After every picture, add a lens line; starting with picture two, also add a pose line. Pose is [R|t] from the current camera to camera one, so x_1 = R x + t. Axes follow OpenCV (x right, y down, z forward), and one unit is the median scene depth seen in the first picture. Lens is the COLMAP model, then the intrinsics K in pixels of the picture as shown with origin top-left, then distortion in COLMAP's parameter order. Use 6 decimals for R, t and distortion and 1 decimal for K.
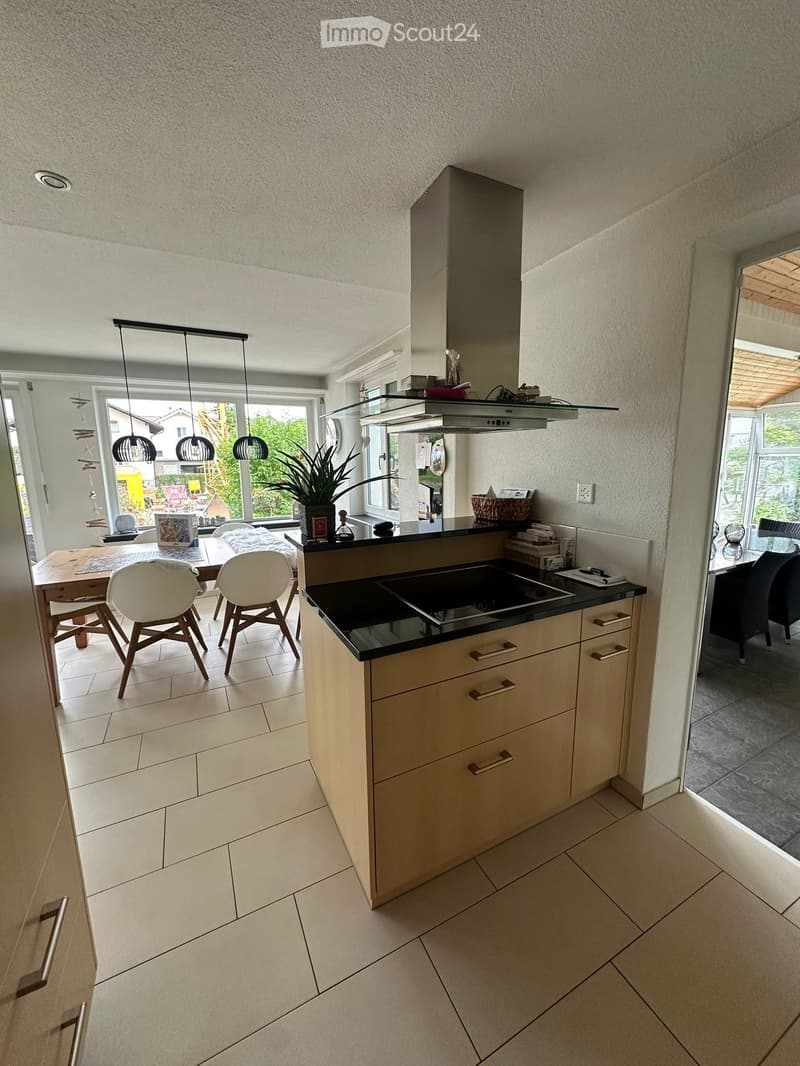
lens RADIAL K [[423.6, 0, 398.2], [0, 423.6, 533.4], [0, 0, 1]] dist [-0.003659, -0.000230]
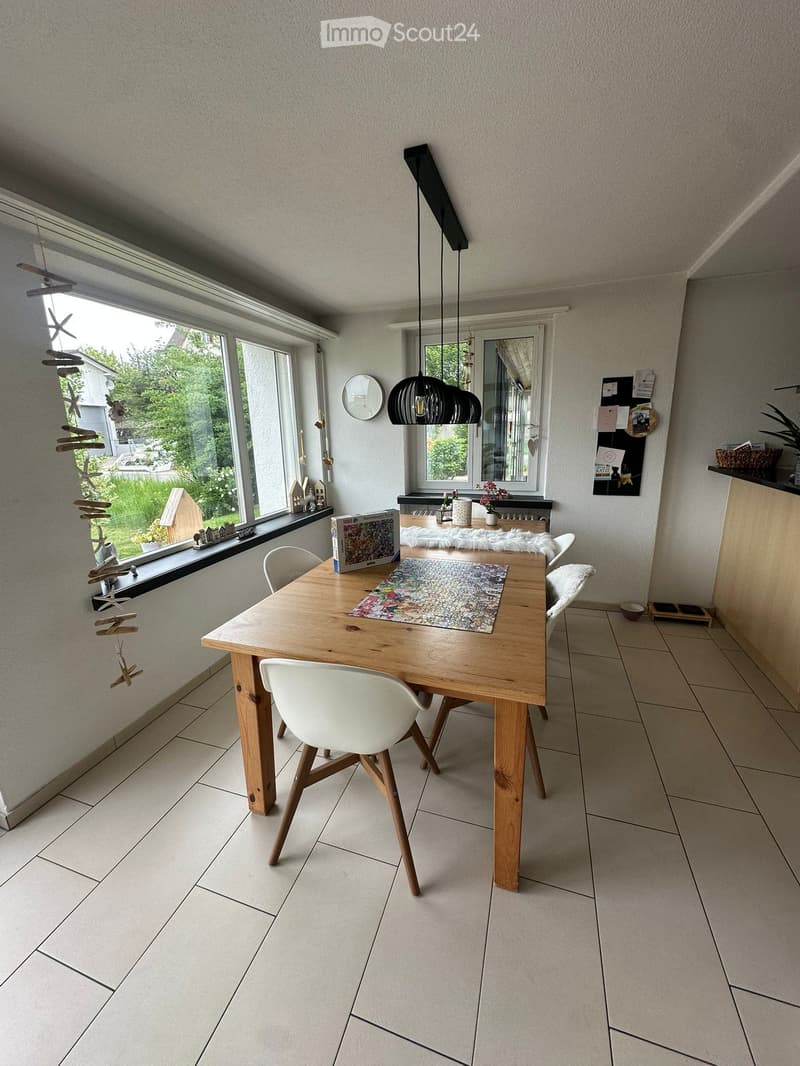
lens RADIAL K [[423.6, 0, 400.8], [0, 423.6, 528.3], [0, 0, 1]] dist [-0.003659, -0.000230]
pose [[0.700043, -0.165467, 0.694666, -1.053512], [0.137875, 0.985799, 0.095871, -0.089397], [-0.700664, 0.028663, 0.712915, 0.615266]]
